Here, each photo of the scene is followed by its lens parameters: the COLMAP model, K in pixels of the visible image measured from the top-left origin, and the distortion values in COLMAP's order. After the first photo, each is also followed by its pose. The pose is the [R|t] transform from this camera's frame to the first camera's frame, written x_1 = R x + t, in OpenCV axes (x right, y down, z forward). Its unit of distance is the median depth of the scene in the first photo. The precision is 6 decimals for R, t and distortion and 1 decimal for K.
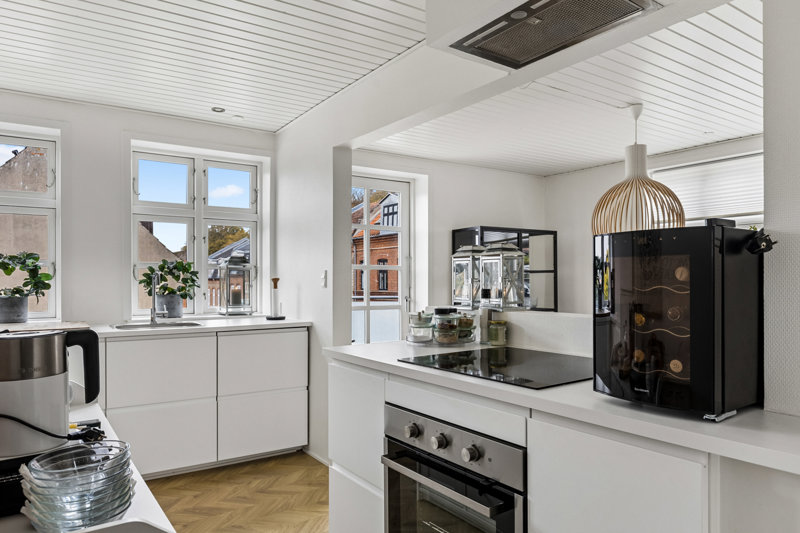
lens RADIAL K [[538.0, 0, 403.7], [0, 538.0, 272.8], [0, 0, 1]] dist [0.001246, 0.000059]
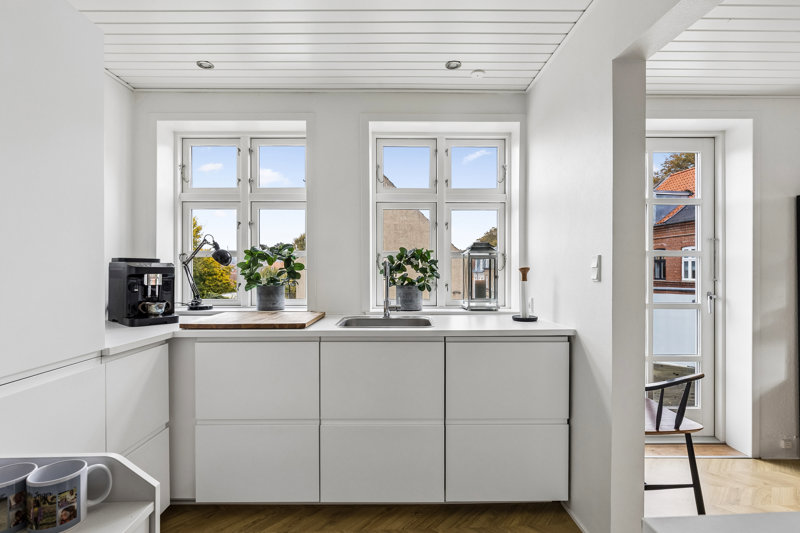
lens RADIAL K [[389.0, 0, 399.3], [0, 389.0, 270.4], [0, 0, 1]] dist [-0.004594, -0.000248]
pose [[0.837618, 0.003349, -0.546246, -0.081302], [0.006026, 0.999864, 0.015370, 0.004186], [0.546223, -0.016166, 0.837484, 0.425015]]
